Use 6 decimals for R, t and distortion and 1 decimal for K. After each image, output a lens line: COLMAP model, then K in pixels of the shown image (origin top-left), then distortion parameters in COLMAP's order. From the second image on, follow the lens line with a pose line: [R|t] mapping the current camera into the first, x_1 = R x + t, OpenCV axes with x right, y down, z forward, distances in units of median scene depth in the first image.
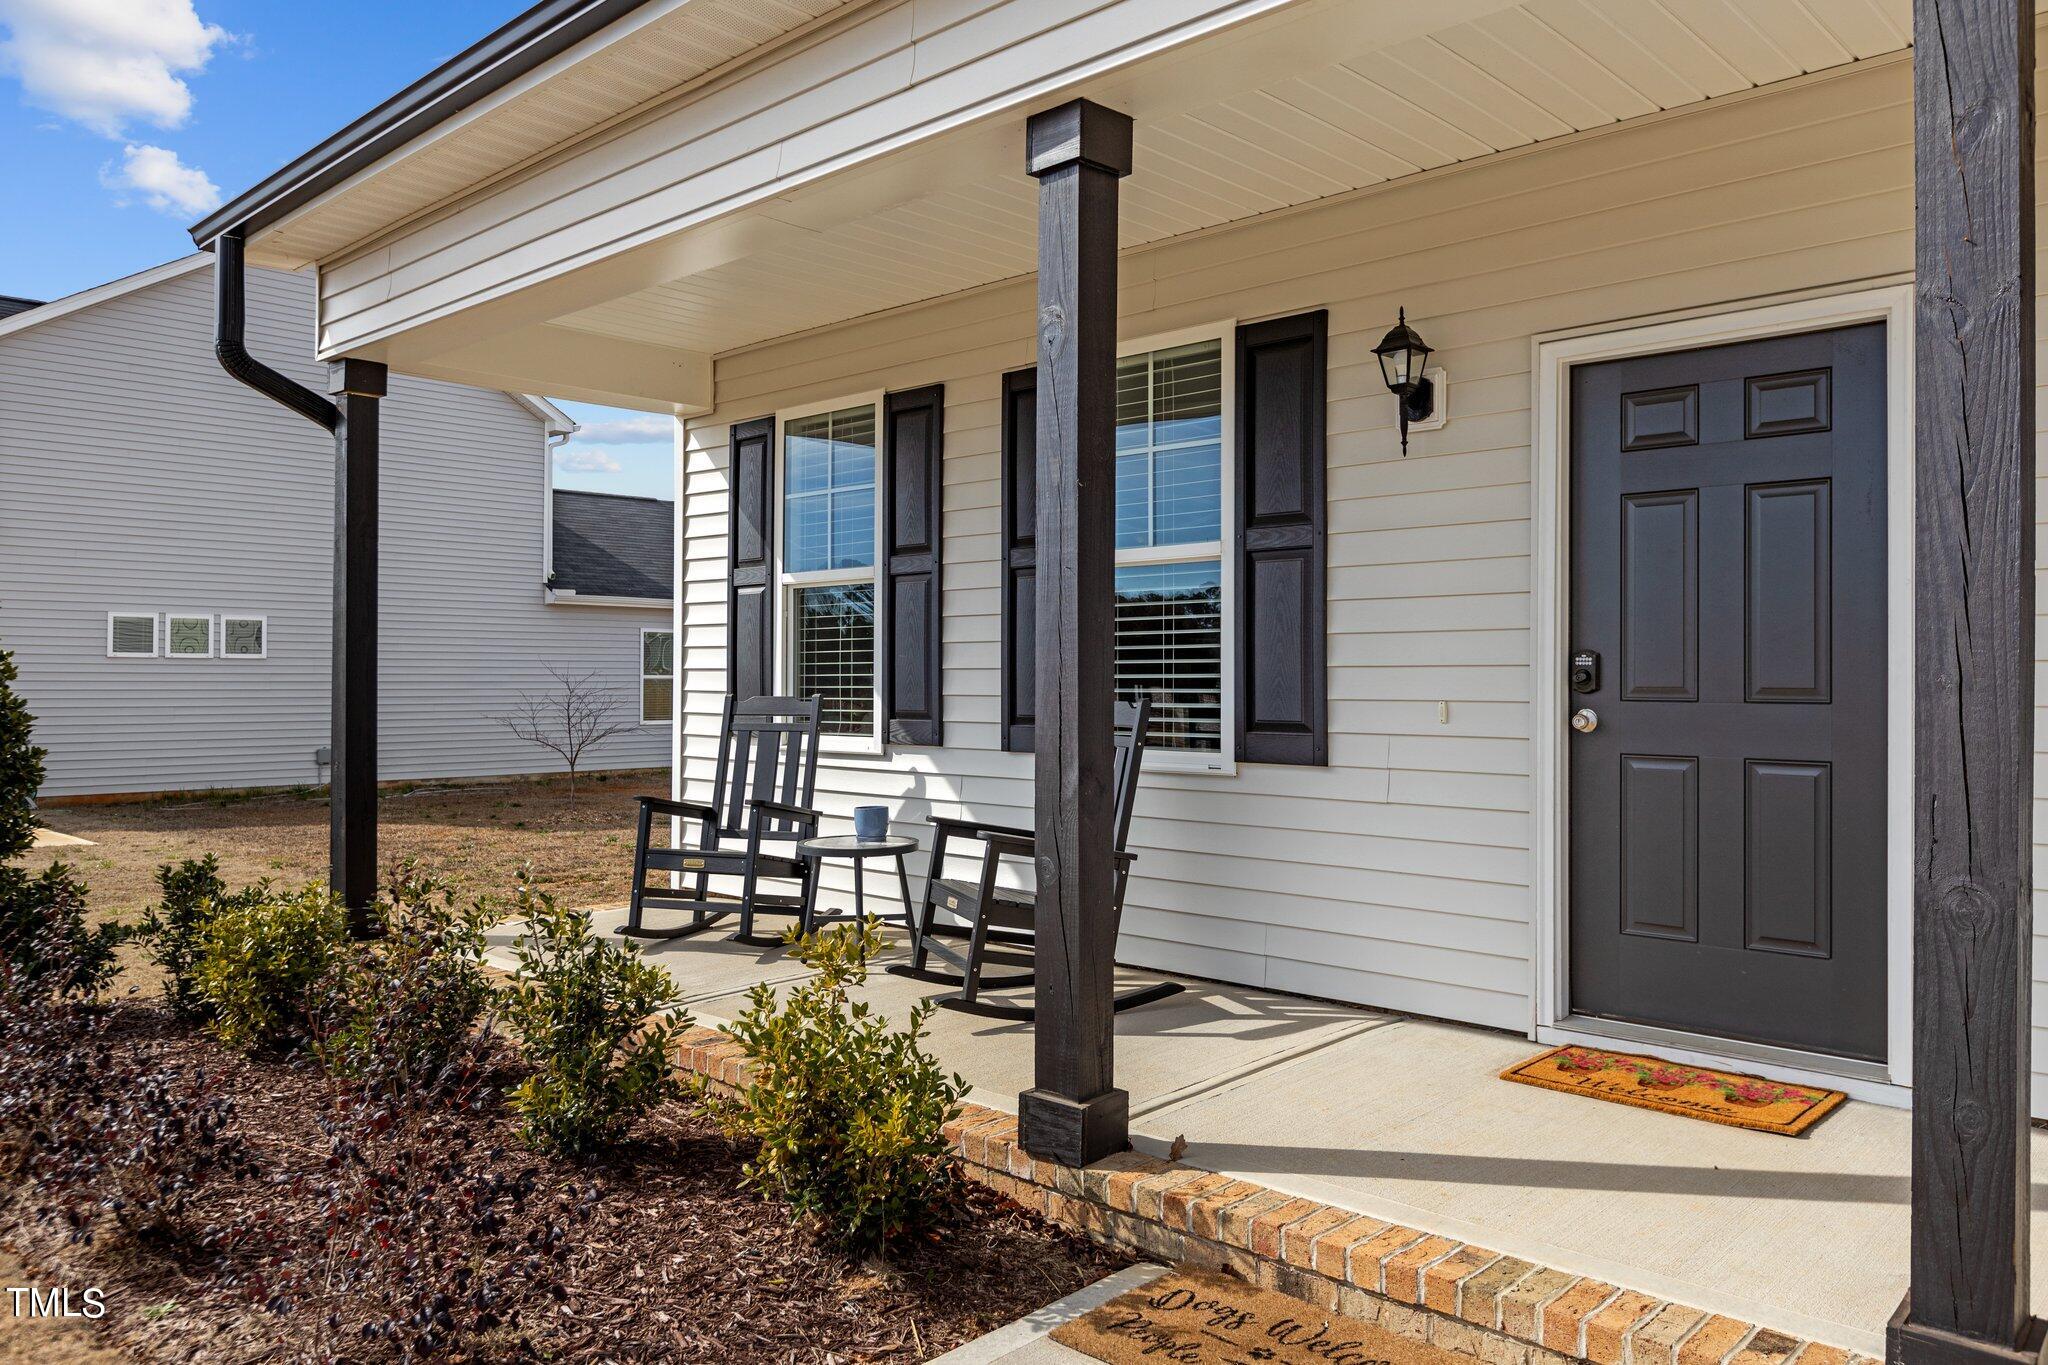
lens RADIAL K [[1465.4, 0, 1022.9], [0, 1465.4, 682.7], [0, 0, 1]] dist [-0.000056, -0.000033]
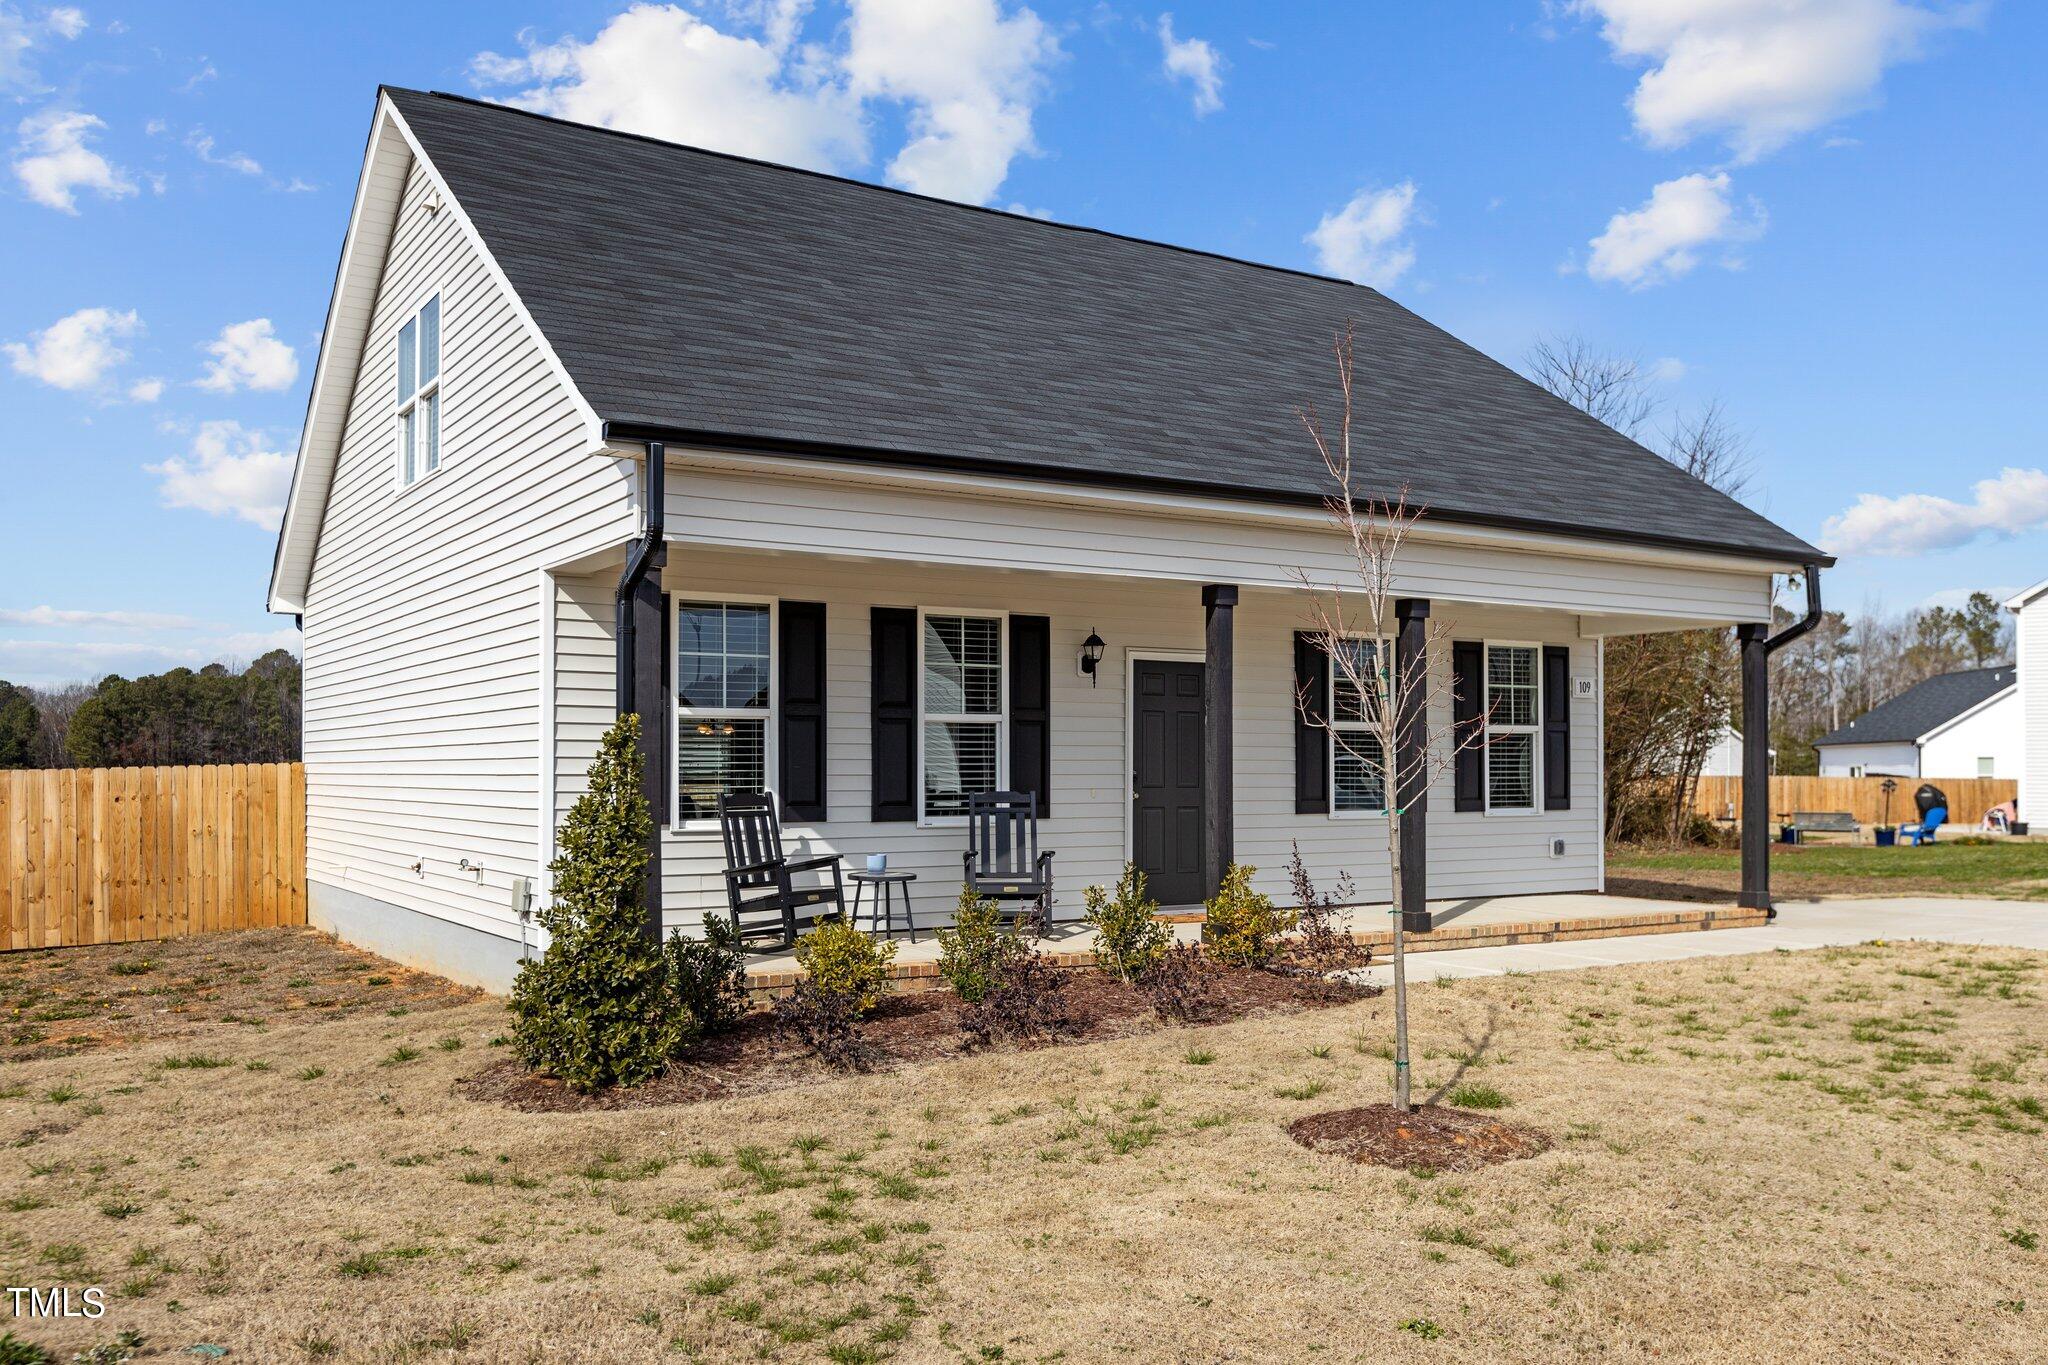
lens RADIAL K [[1693.9, 0, 1023.7], [0, 1693.9, 688.0], [0, 0, 1]] dist [0.000518, 0.000003]
pose [[0.242485, 0.039048, 0.969369, -2.298326], [0.000631, 0.999183, -0.040406, -0.036833], [-0.970155, 0.010409, 0.242262, 0.388976]]
